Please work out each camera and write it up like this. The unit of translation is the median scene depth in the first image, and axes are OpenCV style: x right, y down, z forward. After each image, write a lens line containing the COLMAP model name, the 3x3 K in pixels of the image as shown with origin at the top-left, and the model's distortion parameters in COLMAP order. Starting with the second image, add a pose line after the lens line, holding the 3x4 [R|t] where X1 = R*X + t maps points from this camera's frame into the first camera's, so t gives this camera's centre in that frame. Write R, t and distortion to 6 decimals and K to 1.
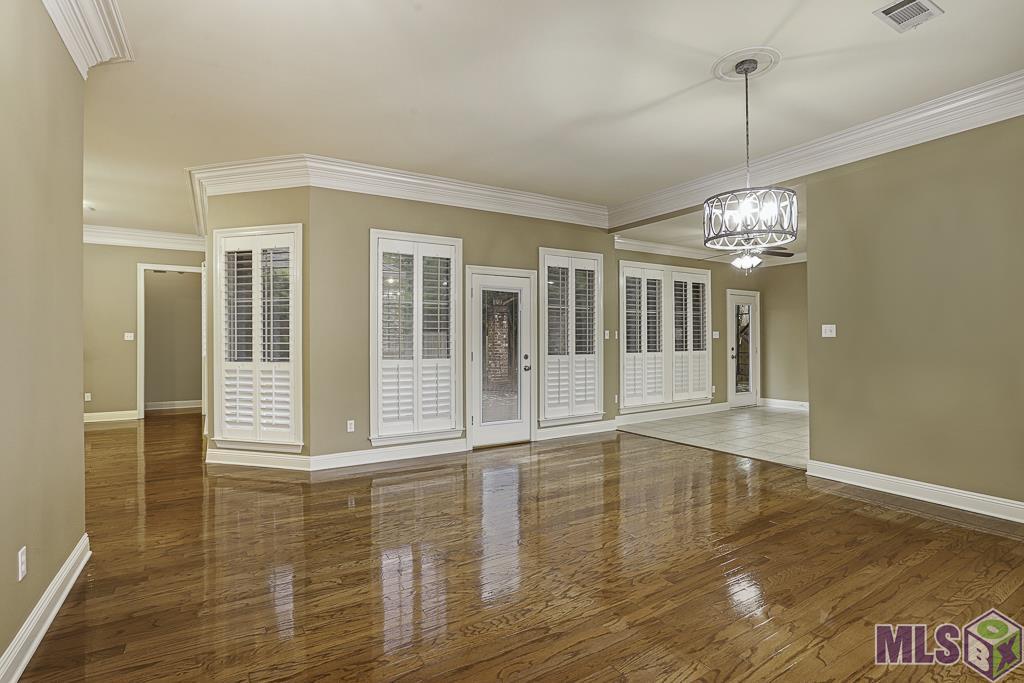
lens RADIAL K [[492.2, 0, 512.0], [0, 492.2, 341.5], [0, 0, 1]] dist [-0.042330, 0.001125]
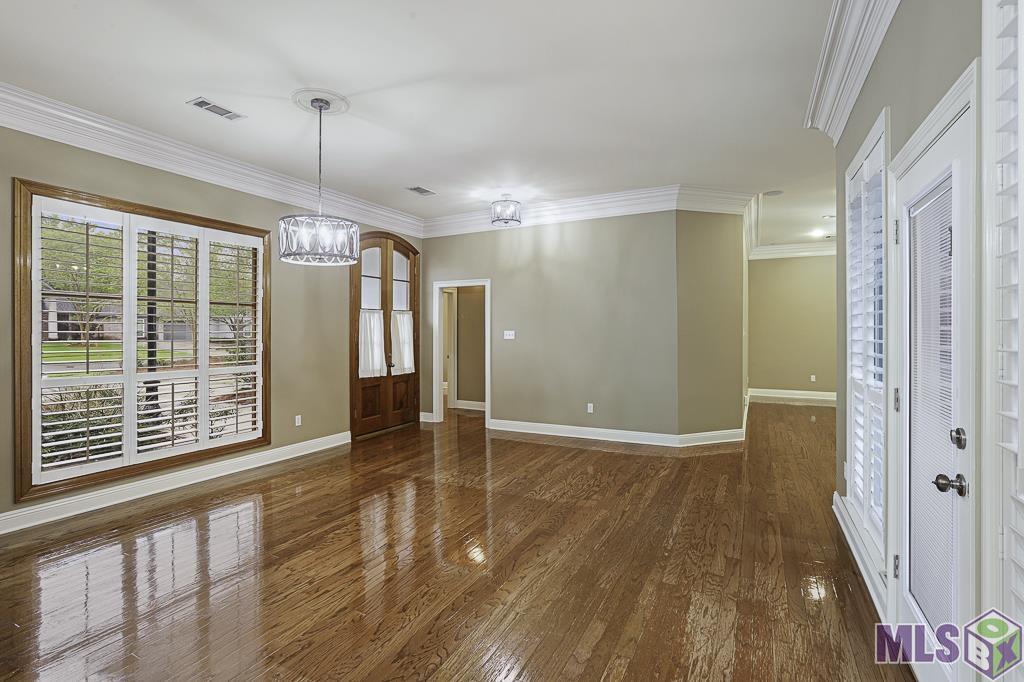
lens RADIAL K [[479.4, 0, 513.8], [0, 479.4, 336.1], [0, 0, 1]] dist [-0.058538, 0.028077]
pose [[-0.848279, 0.011067, -0.529434, 0.352713], [0.002290, 0.999849, 0.017231, -0.025822], [0.529544, 0.013404, -0.848176, 1.106859]]
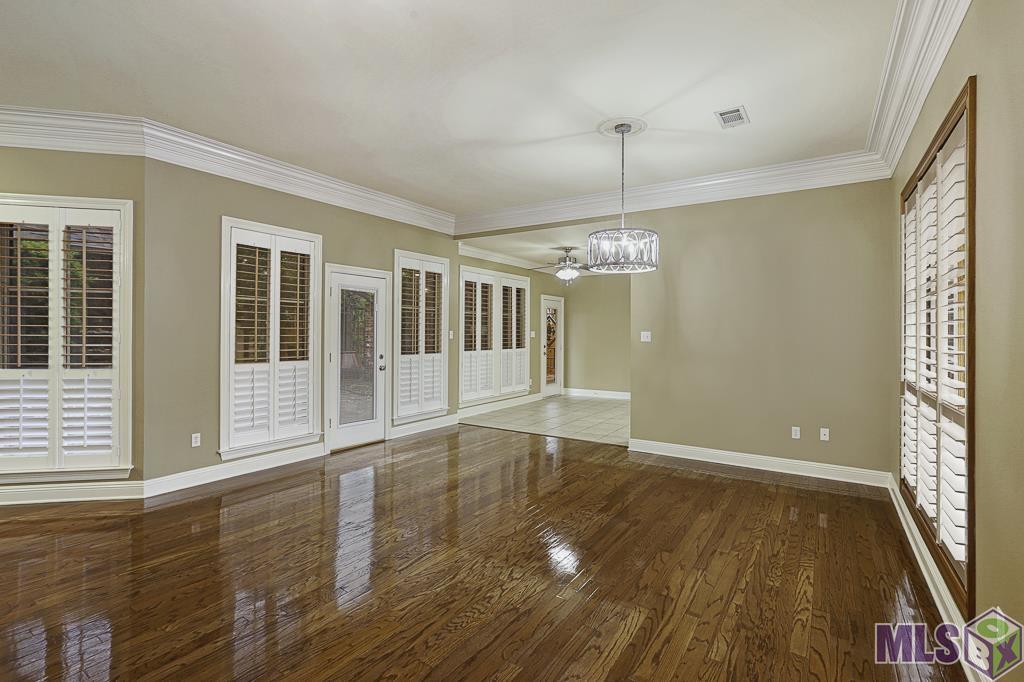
lens RADIAL K [[479.4, 0, 513.8], [0, 479.4, 336.1], [0, 0, 1]] dist [-0.058538, 0.028077]
pose [[0.903564, 0.008239, 0.428375, -0.147854], [-0.010389, 0.999942, 0.002680, -0.016820], [-0.428328, -0.006872, 0.903597, 0.004424]]
